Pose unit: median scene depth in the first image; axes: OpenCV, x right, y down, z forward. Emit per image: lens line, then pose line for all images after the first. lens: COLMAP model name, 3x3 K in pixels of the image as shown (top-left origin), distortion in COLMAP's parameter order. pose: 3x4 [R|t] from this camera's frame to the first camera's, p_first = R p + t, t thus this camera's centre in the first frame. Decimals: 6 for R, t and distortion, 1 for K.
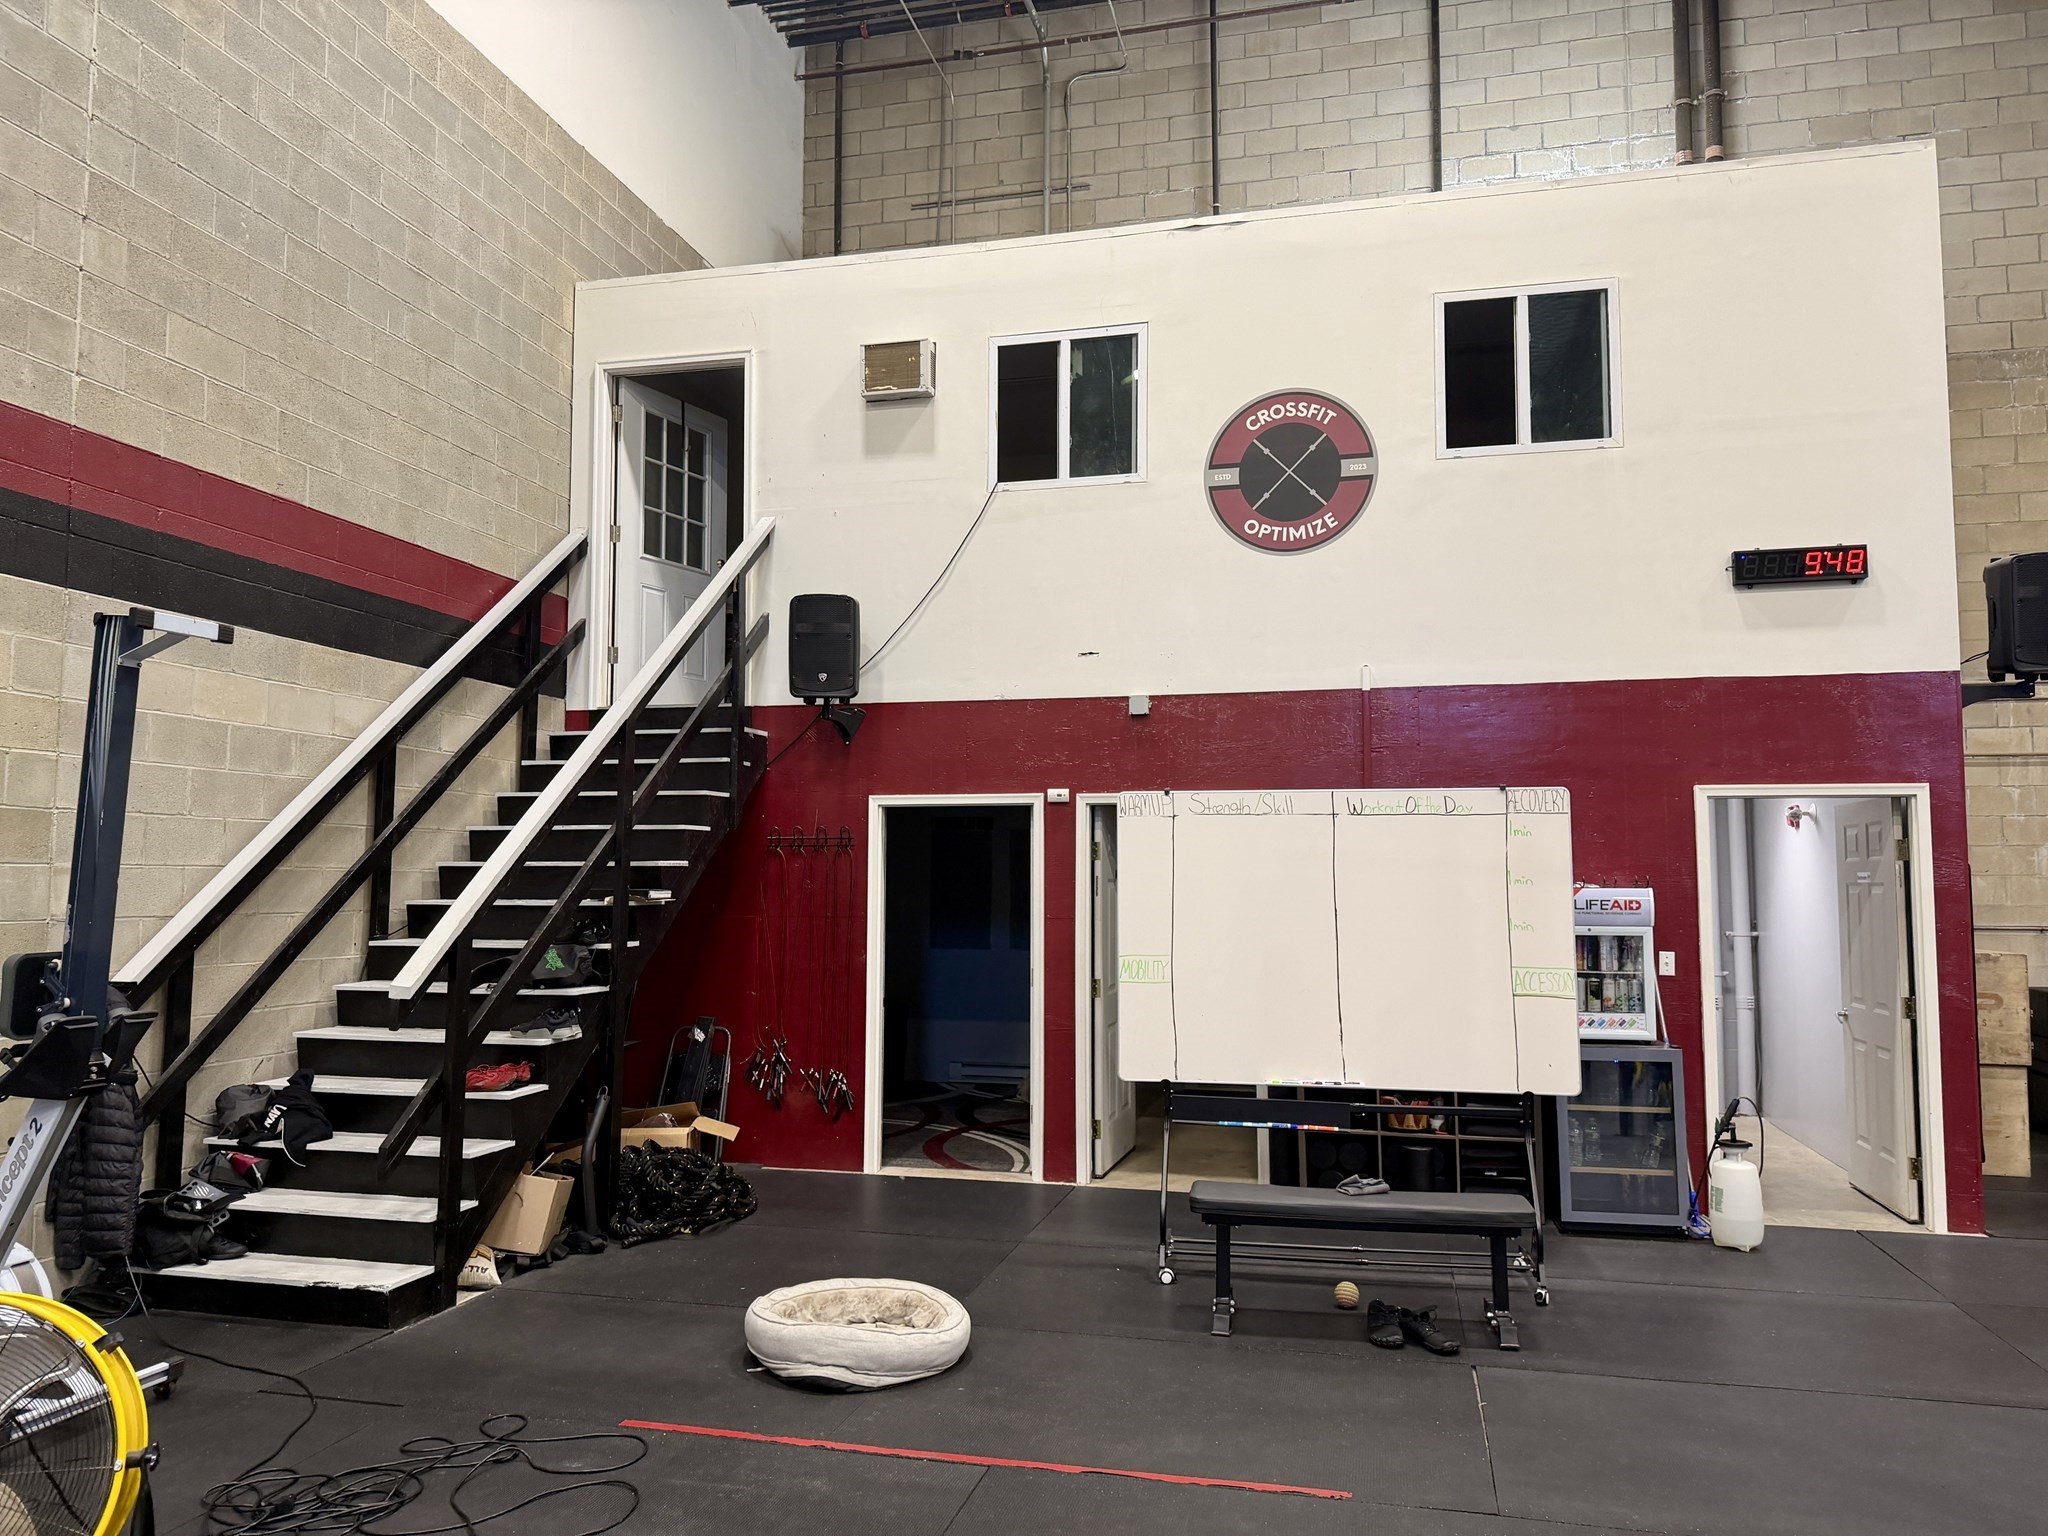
lens RADIAL K [[1433.2, 0, 1030.5], [0, 1433.2, 768.4], [0, 0, 1]] dist [0.151038, -0.223625]
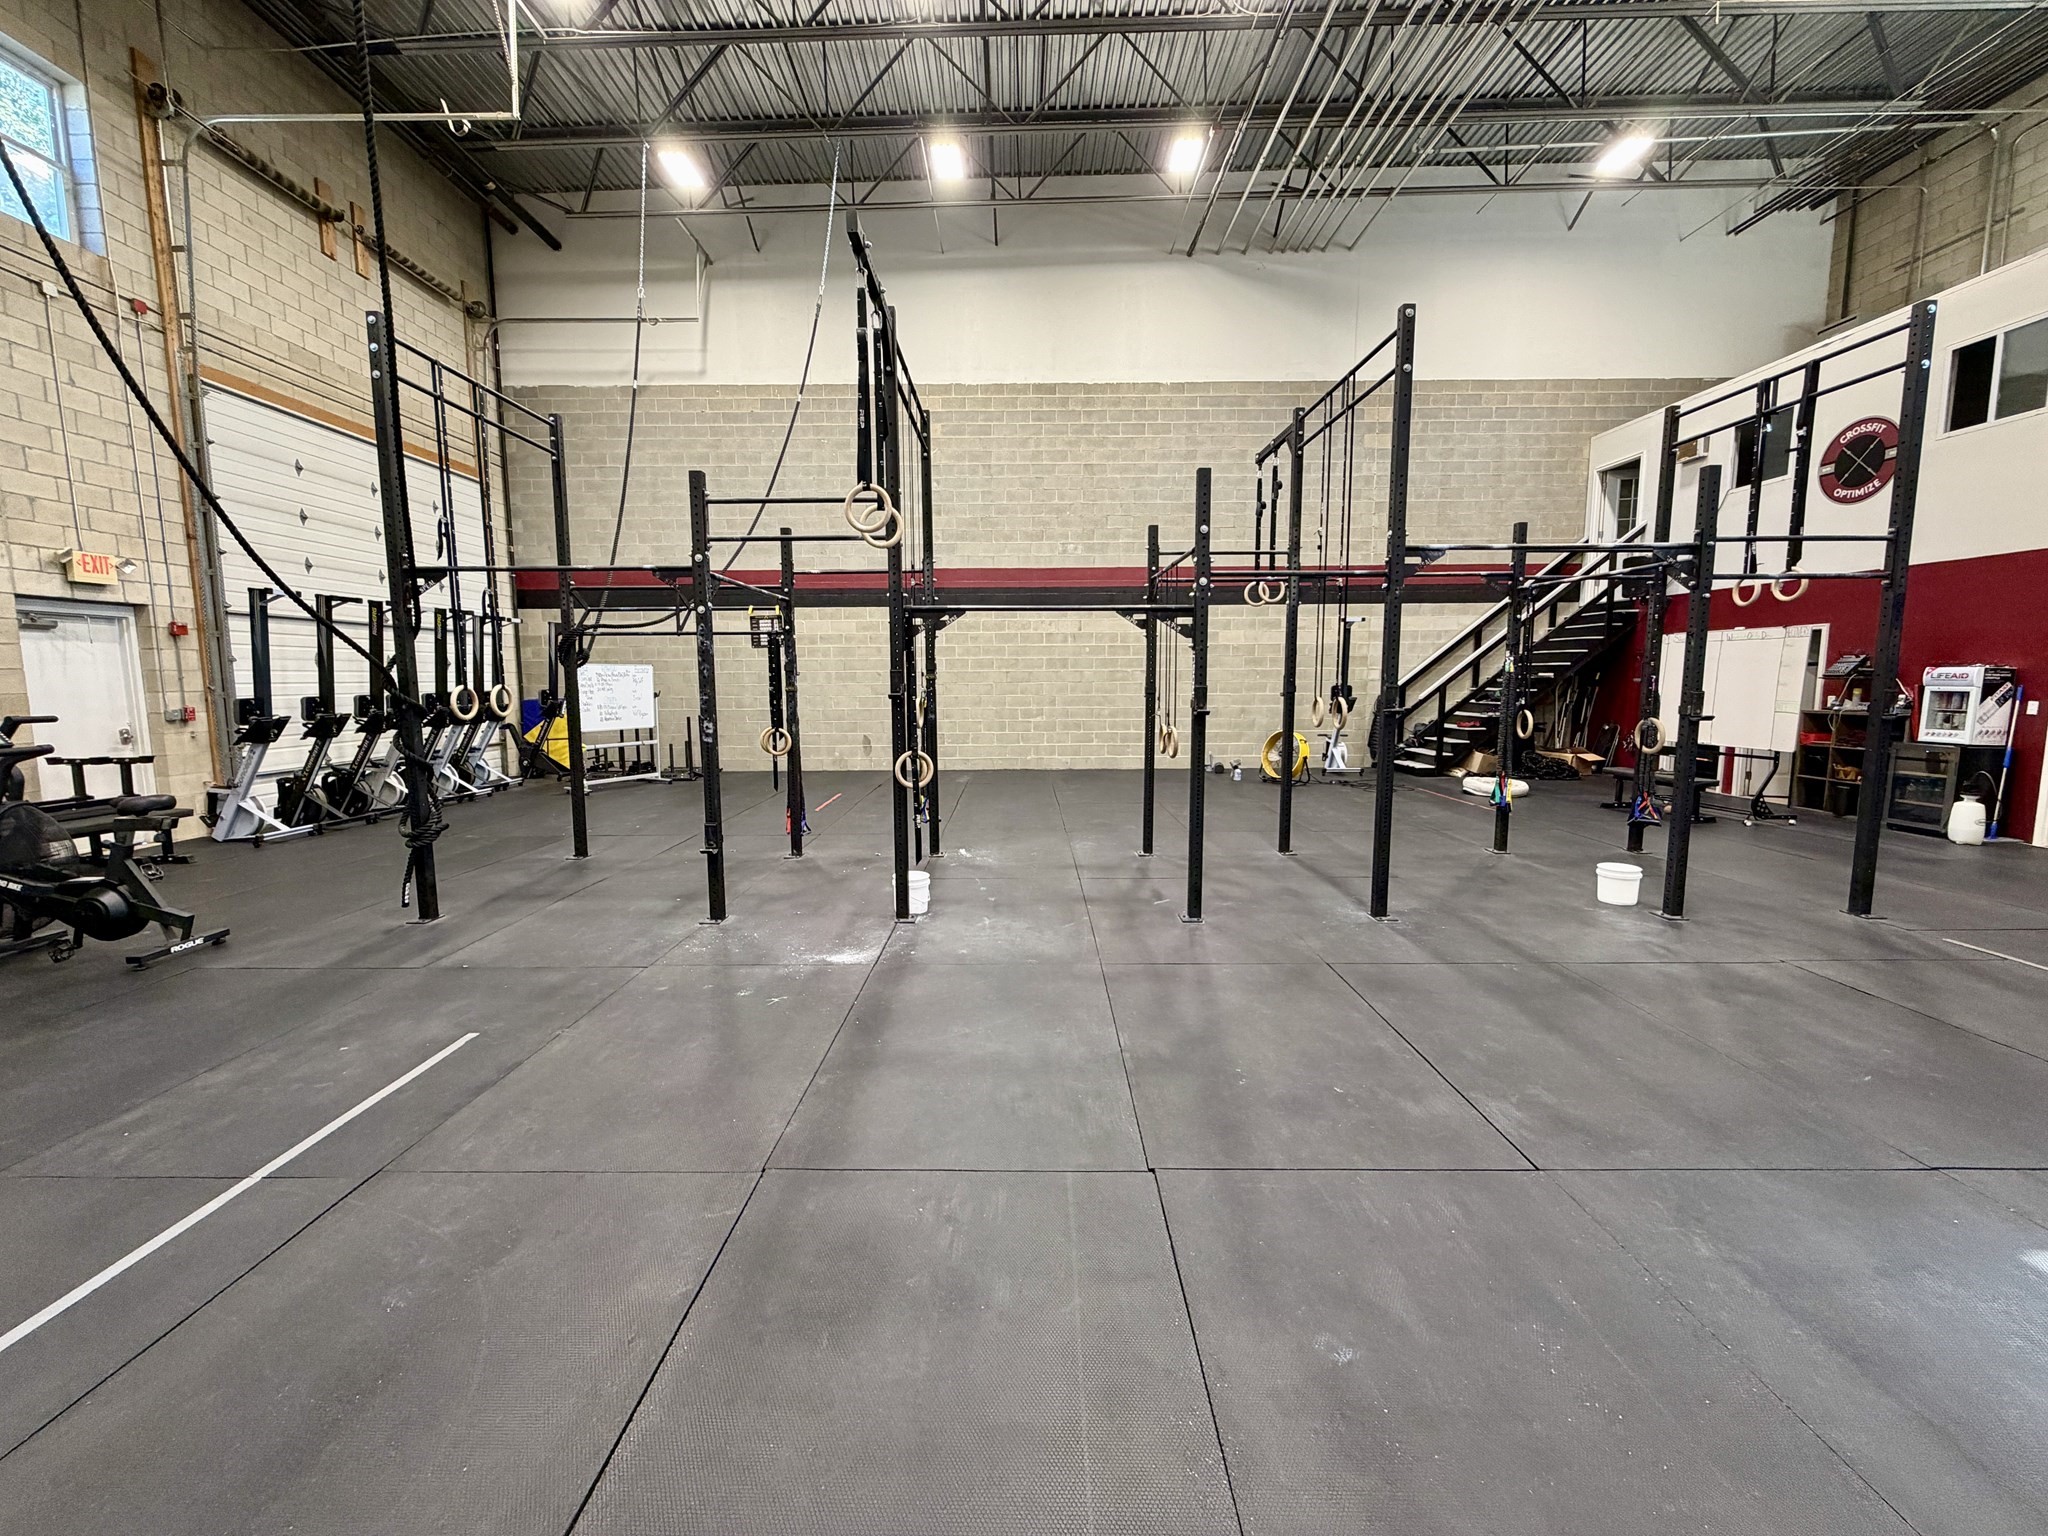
lens RADIAL K [[811.4, 0, 1016.1], [0, 811.4, 766.1], [0, 0, 1]] dist [-0.000323, -0.000213]
pose [[0.238301, 0.101489, -0.965874, 1.019538], [0.085270, 0.988498, 0.124904, -0.026750], [0.967441, -0.112125, 0.226907, -0.428895]]
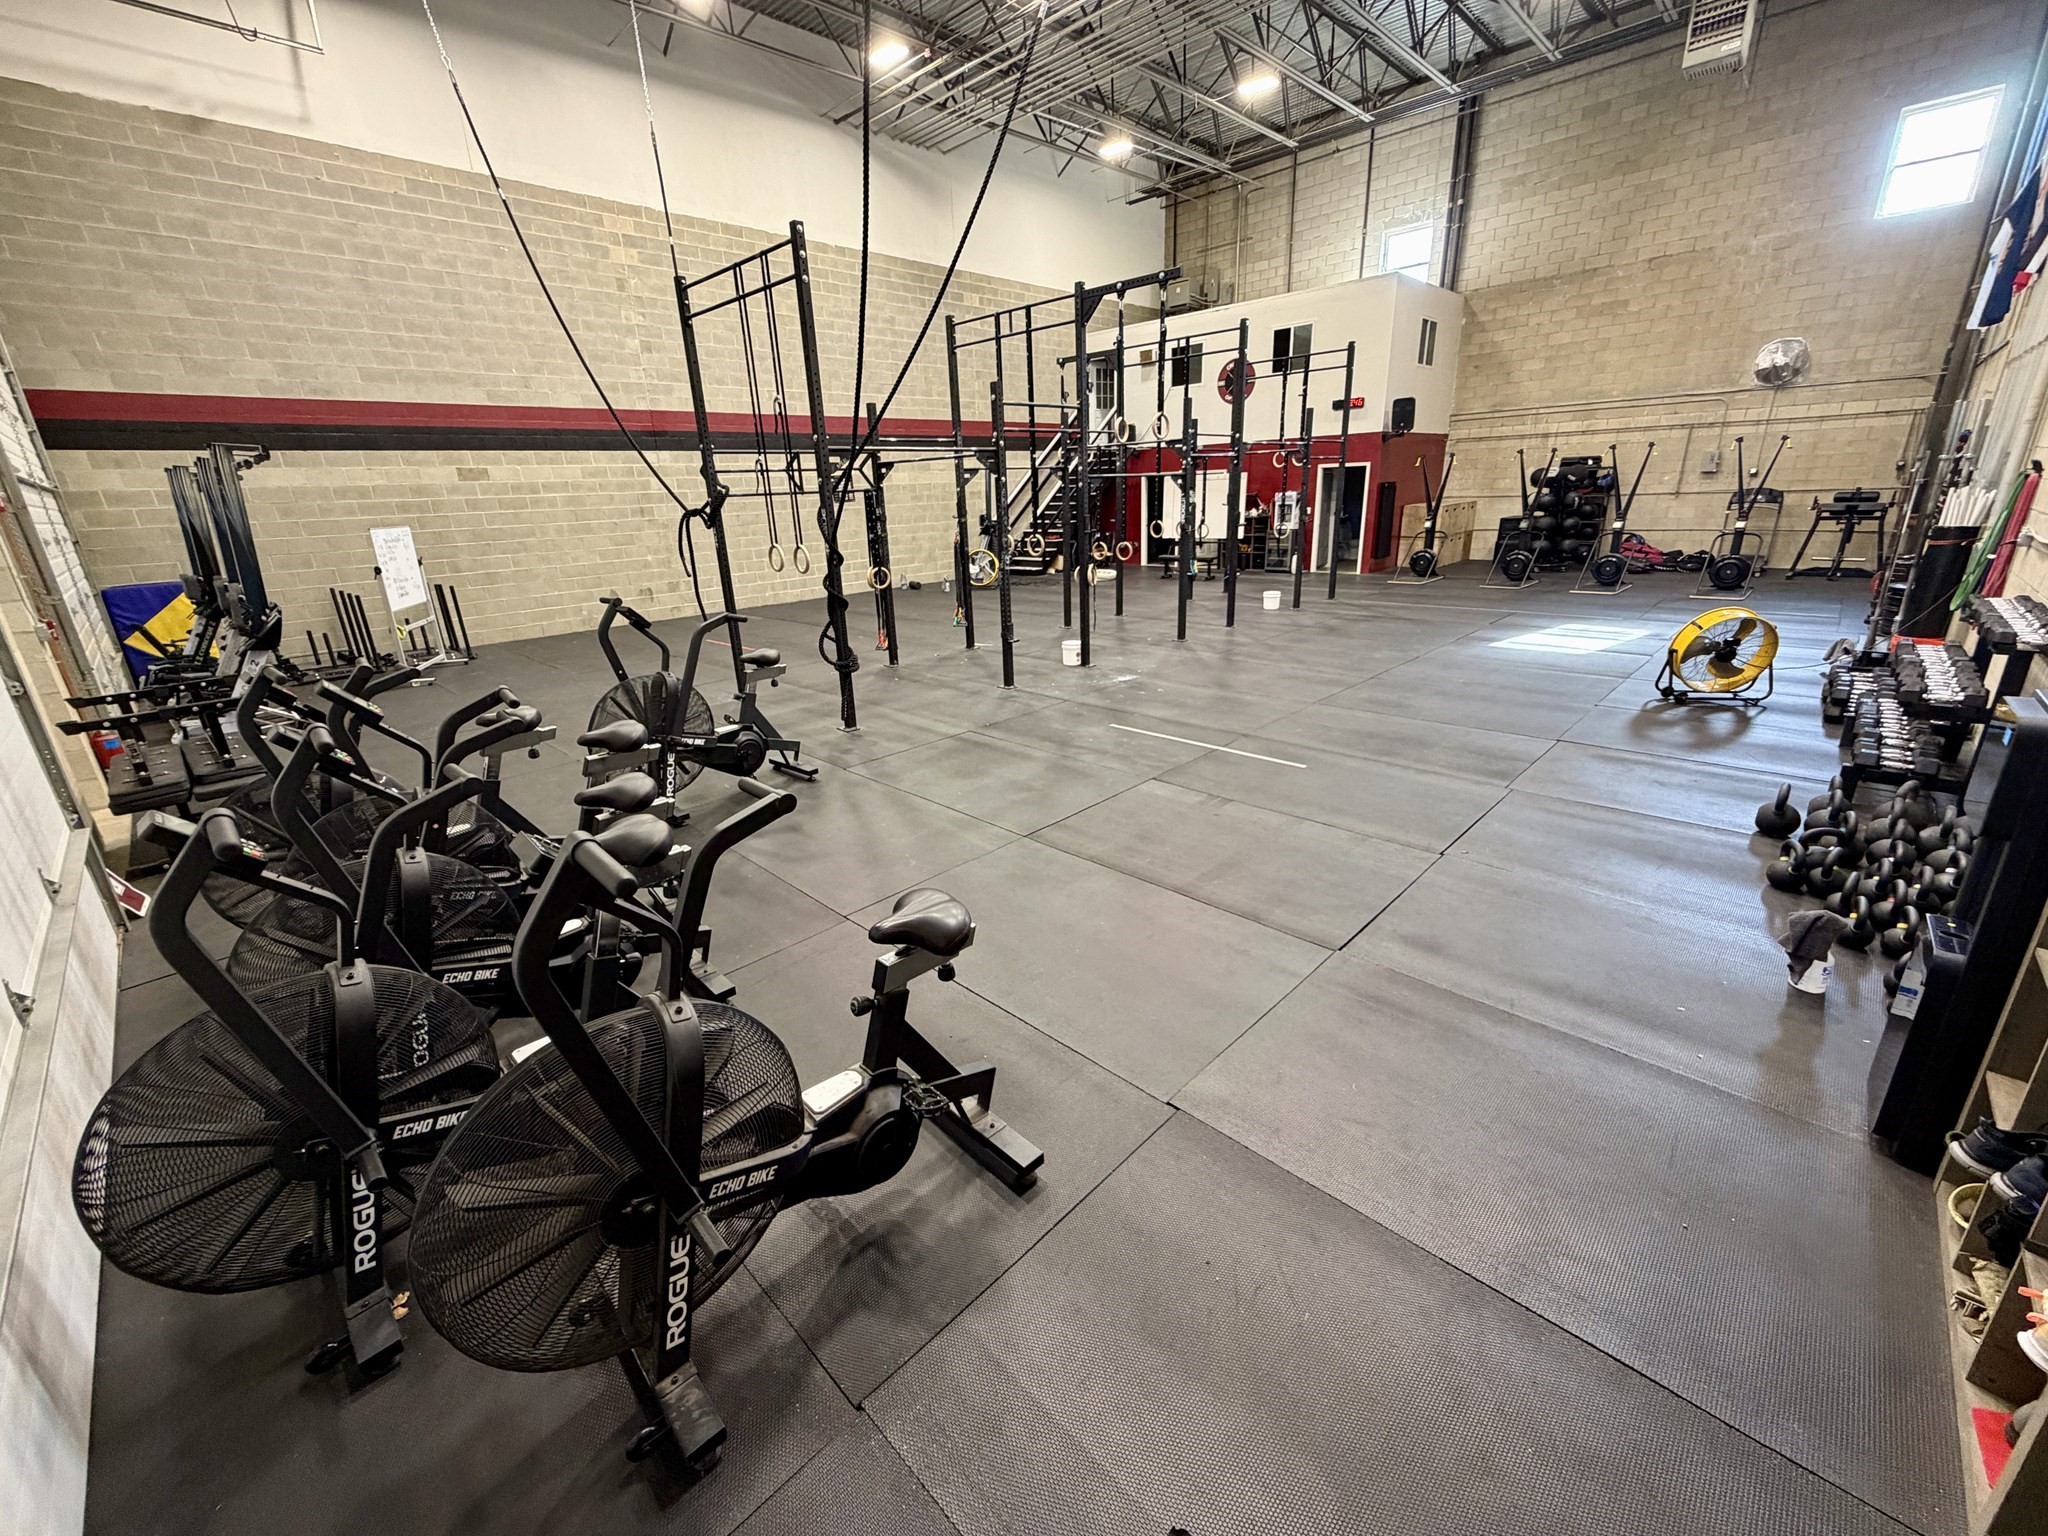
lens RADIAL K [[811.4, 0, 1016.1], [0, 811.4, 766.1], [0, 0, 1]] dist [-0.000323, -0.000213]
pose [[0.860022, 0.129194, -0.493631, 0.868958], [0.083603, 0.918664, 0.386091, -0.145570], [0.503362, -0.373316, 0.779270, -1.356922]]
